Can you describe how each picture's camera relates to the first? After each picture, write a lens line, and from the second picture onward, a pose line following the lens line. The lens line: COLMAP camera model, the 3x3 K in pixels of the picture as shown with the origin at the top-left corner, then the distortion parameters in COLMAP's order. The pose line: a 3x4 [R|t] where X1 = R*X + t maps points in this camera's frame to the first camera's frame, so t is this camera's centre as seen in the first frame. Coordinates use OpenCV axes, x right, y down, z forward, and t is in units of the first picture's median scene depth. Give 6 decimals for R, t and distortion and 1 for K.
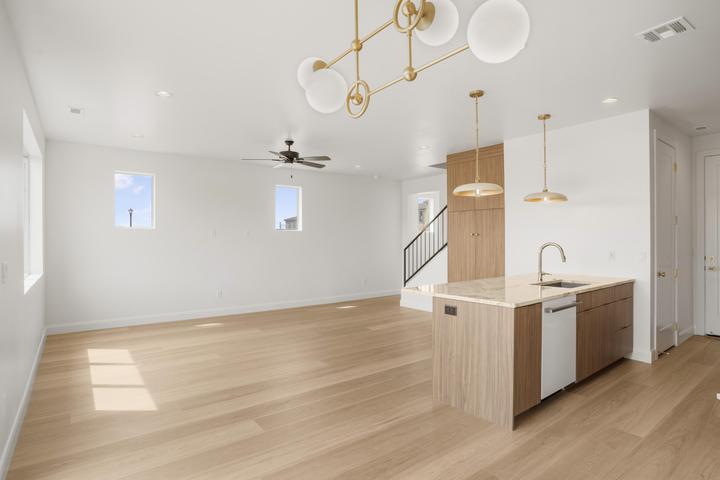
lens RADIAL K [[379.3, 0, 363.1], [0, 379.3, 242.2], [0, 0, 1]] dist [-0.029462, 0.001738]
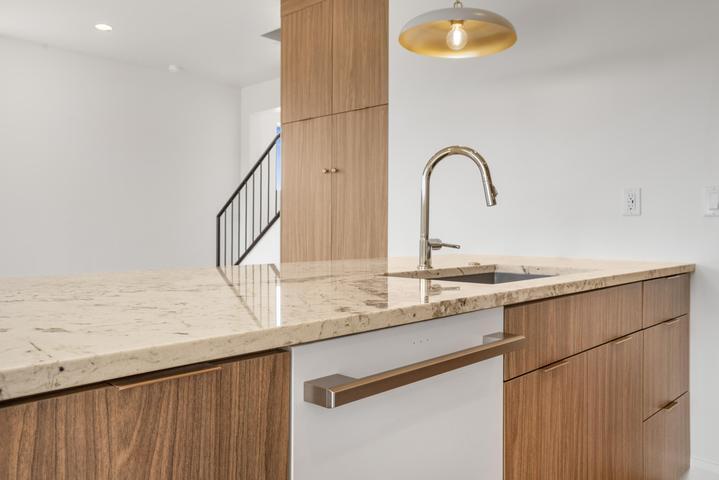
lens RADIAL K [[573.7, 0, 359.5], [0, 573.7, 240.0], [0, 0, 1]] dist [0.040946, 0.007565]
pose [[0.987715, 0.006491, 0.156134, 0.324238], [-0.008479, 0.999891, 0.012071, 0.071699], [-0.156039, -0.013247, 0.987662, 0.500584]]
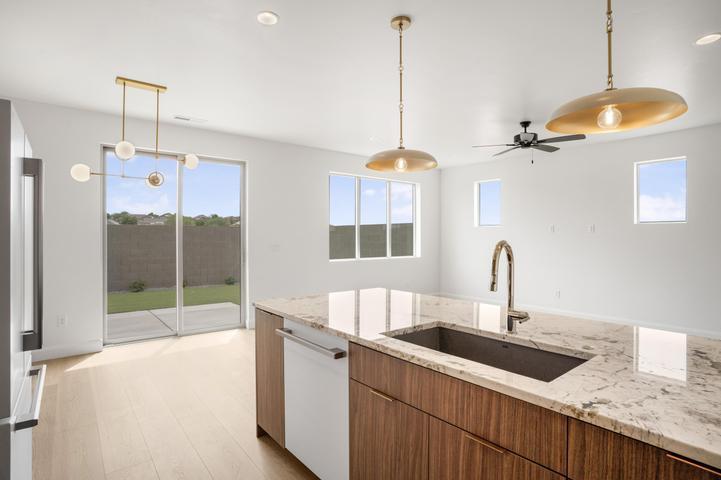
lens RADIAL K [[363.6, 0, 361.3], [0, 363.6, 236.9], [0, 0, 1]] dist [-0.023443, 0.000335]
pose [[0.026646, 0.004536, -0.999635, 0.838311], [-0.003158, 0.999985, 0.004453, -0.004620], [0.999640, 0.003038, 0.026660, 0.788476]]
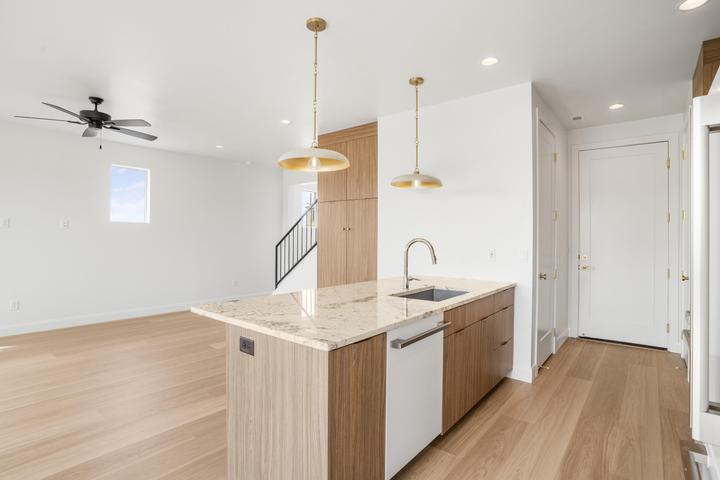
lens RADIAL K [[362.0, 0, 360.0], [0, 362.0, 240.0], [0, 0, 1]] dist [-0.064400, 0.000087]
pose [[0.974179, 0.009416, 0.225579, 0.207334], [-0.009430, 0.999955, -0.001013, 0.006441], [-0.225578, -0.001141, 0.974224, 0.301522]]
